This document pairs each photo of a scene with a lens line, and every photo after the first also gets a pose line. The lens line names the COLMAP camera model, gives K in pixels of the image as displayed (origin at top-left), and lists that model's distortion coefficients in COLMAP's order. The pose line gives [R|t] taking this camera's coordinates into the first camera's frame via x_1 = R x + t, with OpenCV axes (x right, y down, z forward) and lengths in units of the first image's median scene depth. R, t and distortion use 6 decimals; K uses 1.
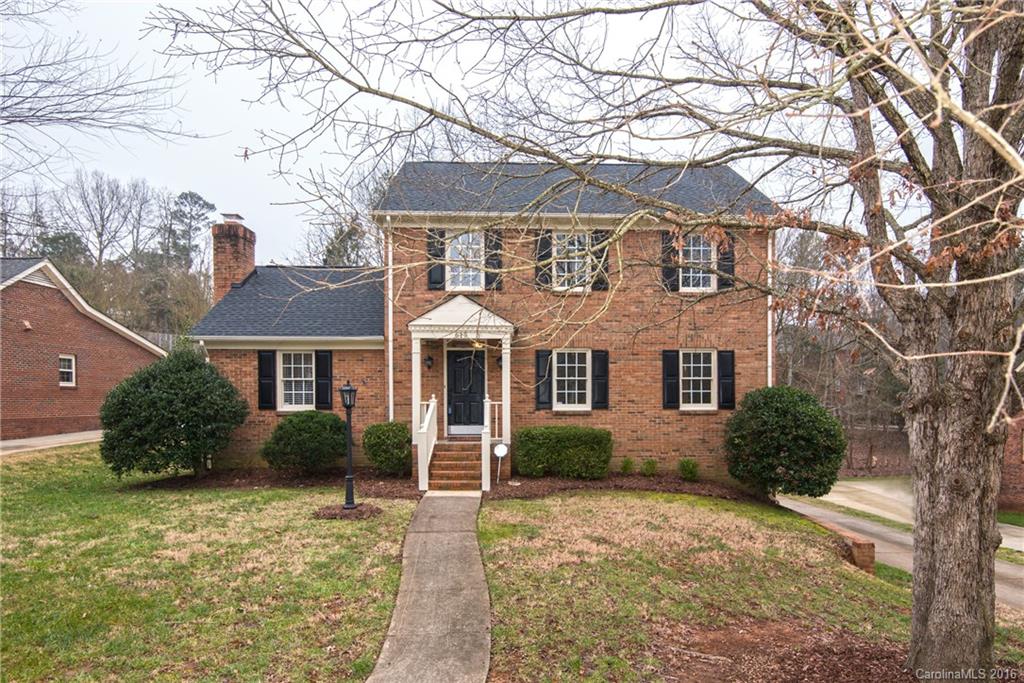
lens RADIAL K [[512.2, 0, 512.0], [0, 512.2, 341.5], [0, 0, 1]] dist [0.000450, 0.000089]
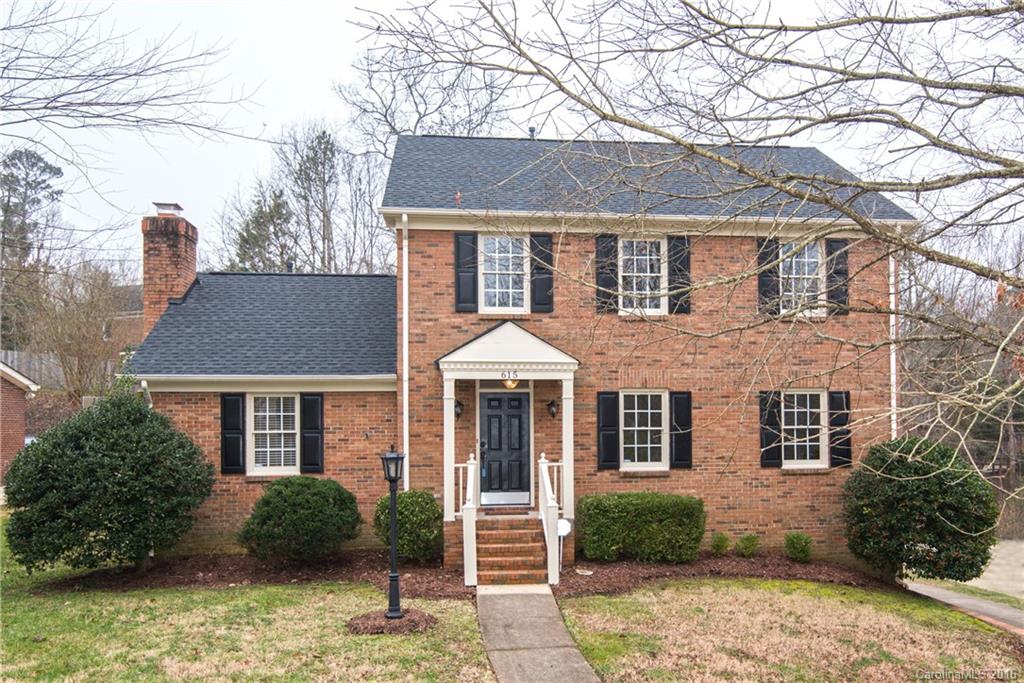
lens RADIAL K [[683.6, 0, 512.0], [0, 683.6, 341.5], [0, 0, 1]] dist [0.001708, 0.000551]
pose [[0.997914, 0.000377, 0.064557, -0.154857], [0.000946, 0.999790, -0.020450, -0.039661], [-0.064551, 0.020469, 0.997704, -0.007460]]
